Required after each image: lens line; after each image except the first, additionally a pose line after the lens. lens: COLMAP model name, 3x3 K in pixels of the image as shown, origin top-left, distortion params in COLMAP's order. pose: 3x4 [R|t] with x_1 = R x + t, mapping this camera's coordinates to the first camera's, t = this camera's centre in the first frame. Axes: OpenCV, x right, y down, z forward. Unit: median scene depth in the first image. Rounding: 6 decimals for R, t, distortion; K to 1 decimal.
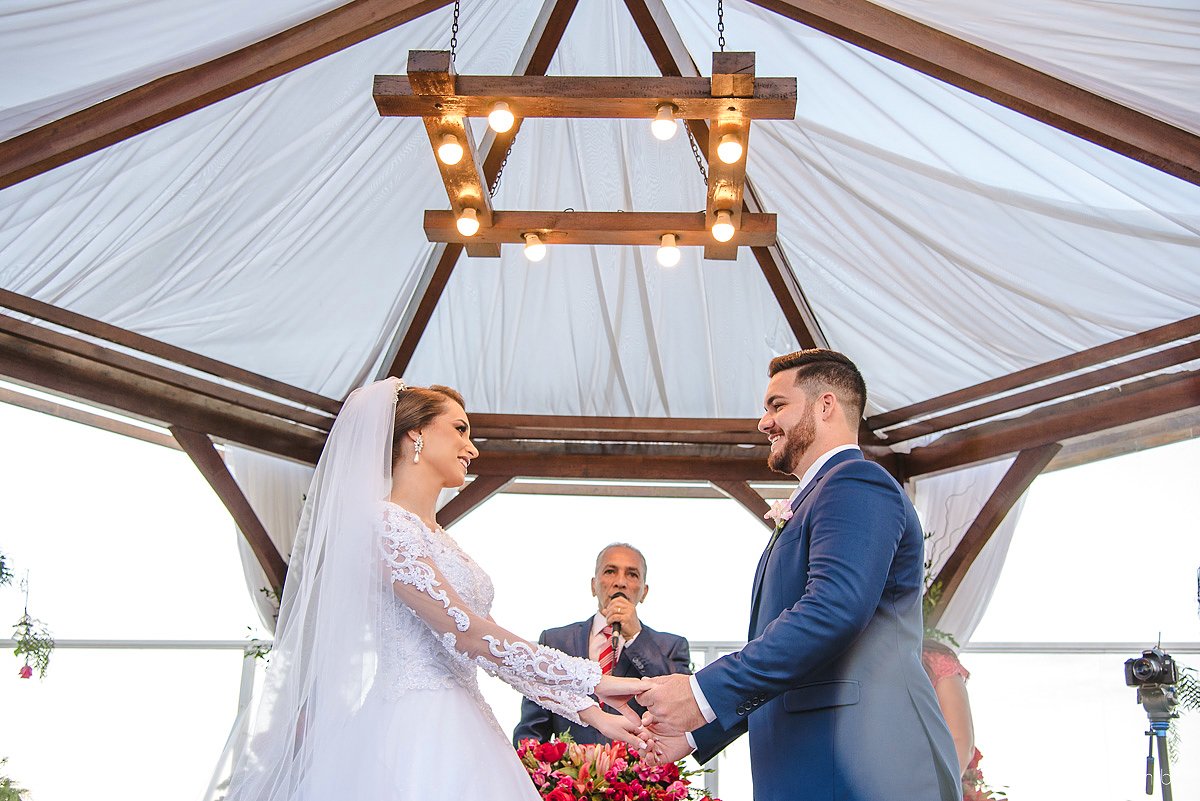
lens RADIAL K [[1362.4, 0, 600.0], [0, 1362.4, 400.5], [0, 0, 1]] dist [-0.011489, -0.011499]
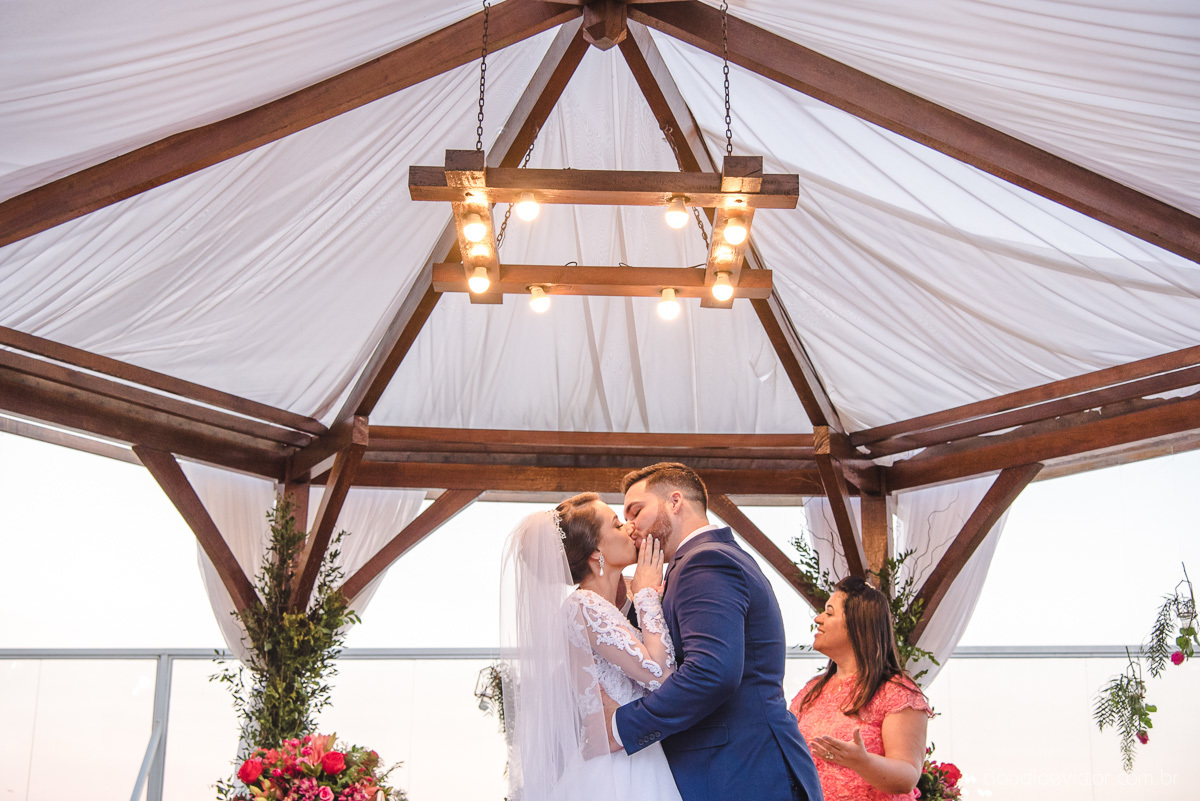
lens RADIAL K [[1764.0, 0, 600.0], [0, 1764.0, 400.5], [0, 0, 1]] dist [-0.017863, -0.035004]
pose [[0.998014, -0.000825, 0.062993, -0.069198], [-0.002755, 0.998386, 0.056734, -0.089425], [-0.062938, -0.056795, 0.996400, -0.275175]]
